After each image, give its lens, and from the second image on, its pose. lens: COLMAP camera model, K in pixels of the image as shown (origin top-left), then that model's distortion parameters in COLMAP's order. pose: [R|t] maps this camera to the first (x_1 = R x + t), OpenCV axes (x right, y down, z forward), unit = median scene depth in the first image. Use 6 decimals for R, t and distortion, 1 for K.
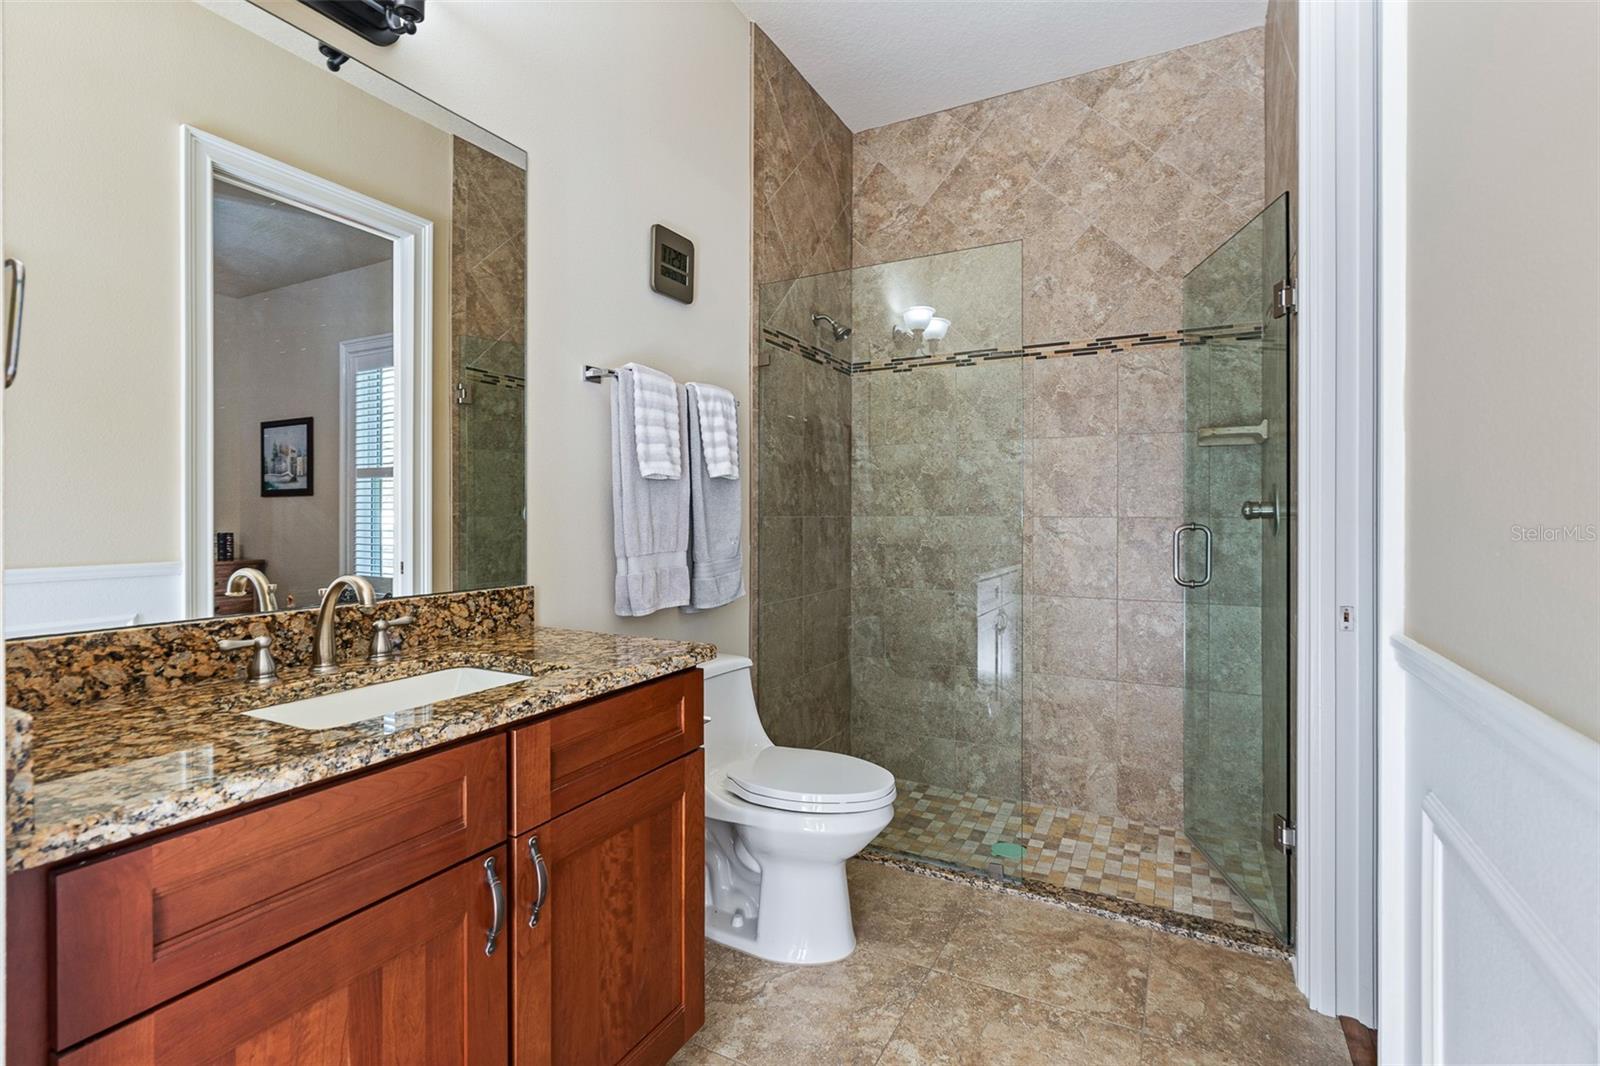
lens RADIAL K [[724.1, 0, 800.3], [0, 724.1, 521.1], [0, 0, 1]] dist [-0.006816, 0.003495]
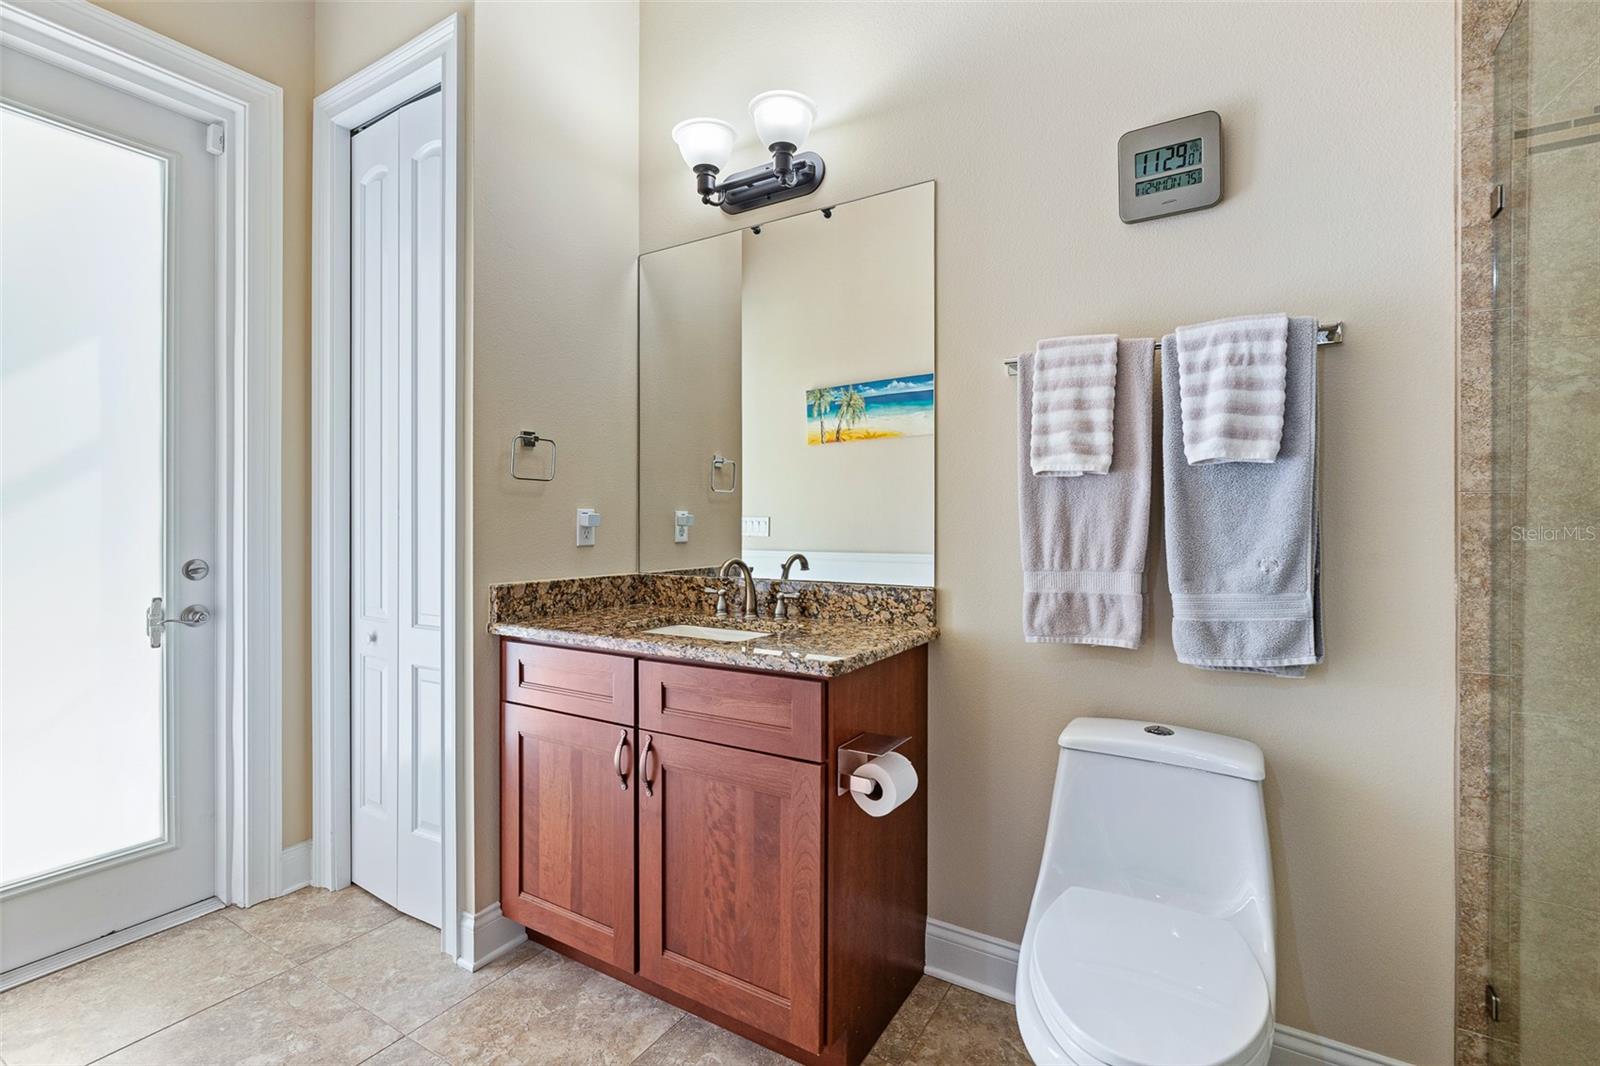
lens RADIAL K [[724.1, 0, 798.1], [0, 724.1, 526.4], [0, 0, 1]] dist [-0.006816, 0.003495]
pose [[-0.042344, 0.008630, -0.999066, 0.743134], [-0.010626, 0.999902, 0.009088, -0.009438], [0.999047, 0.011001, -0.042248, 0.915086]]
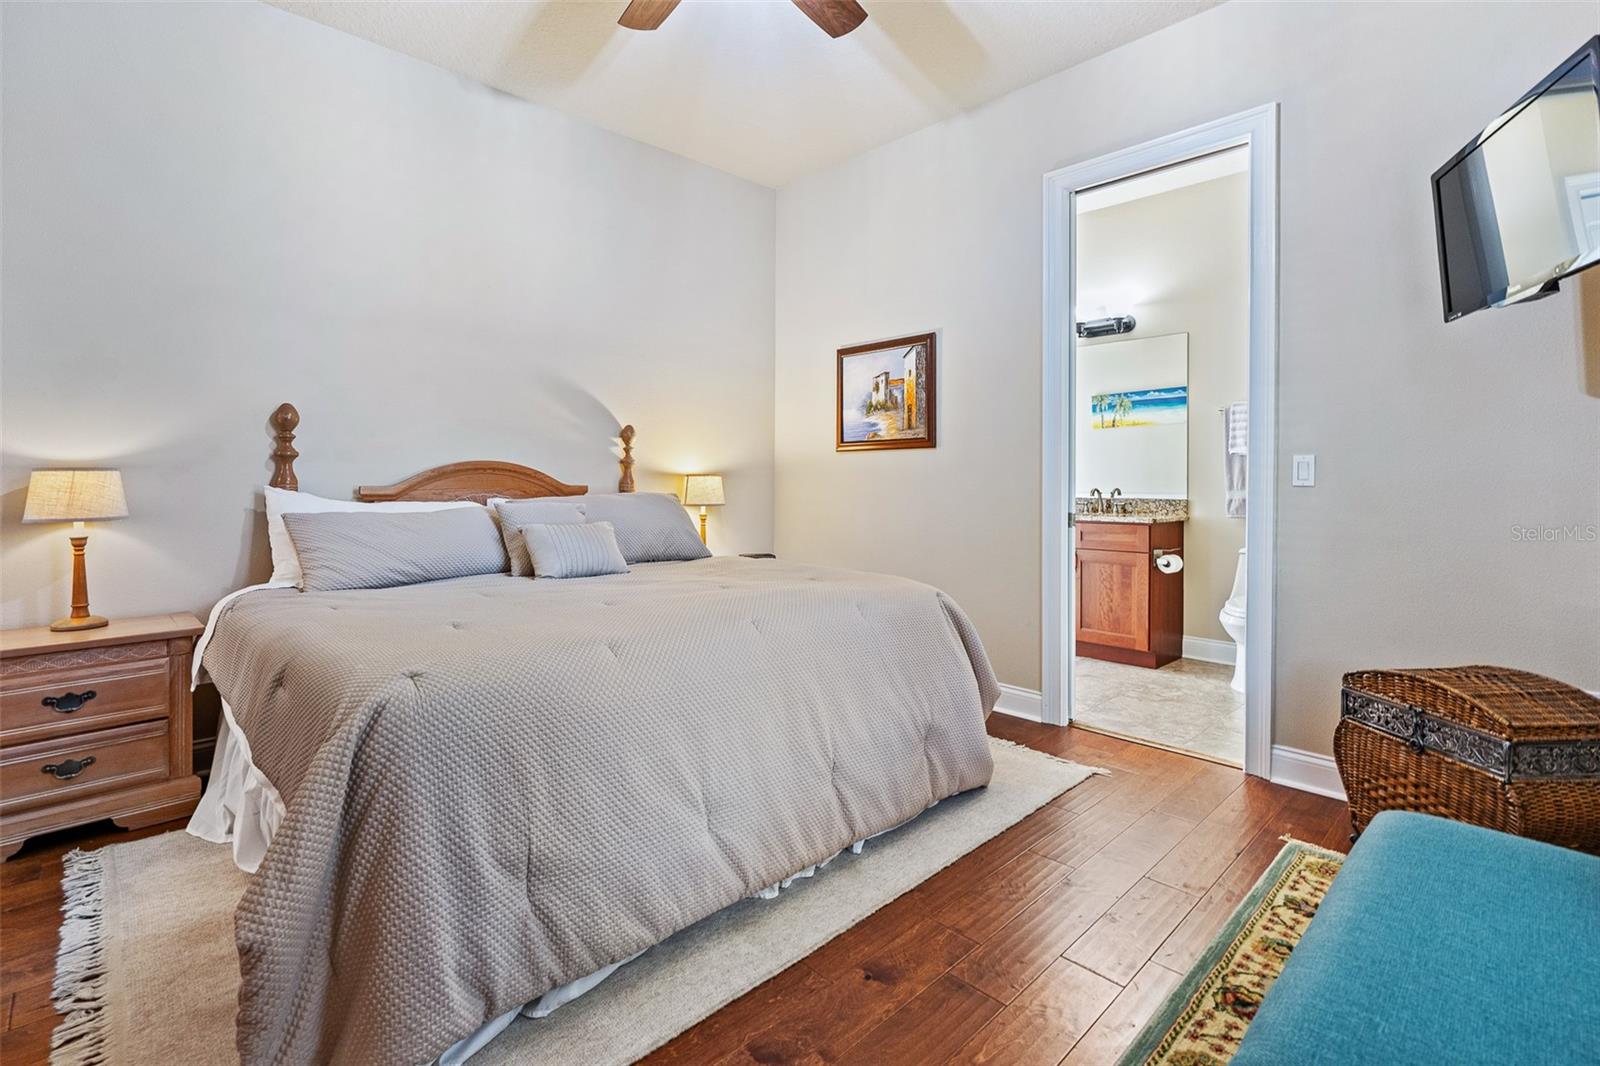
lens RADIAL K [[724.1, 0, 822.9], [0, 724.1, 488.5], [0, 0, 1]] dist [-0.006816, 0.003495]
pose [[-0.279078, 0.010401, -0.960212, 2.668542], [-0.012575, 0.999816, 0.014485, 0.030774], [0.960186, 0.016117, -0.278896, 0.510269]]
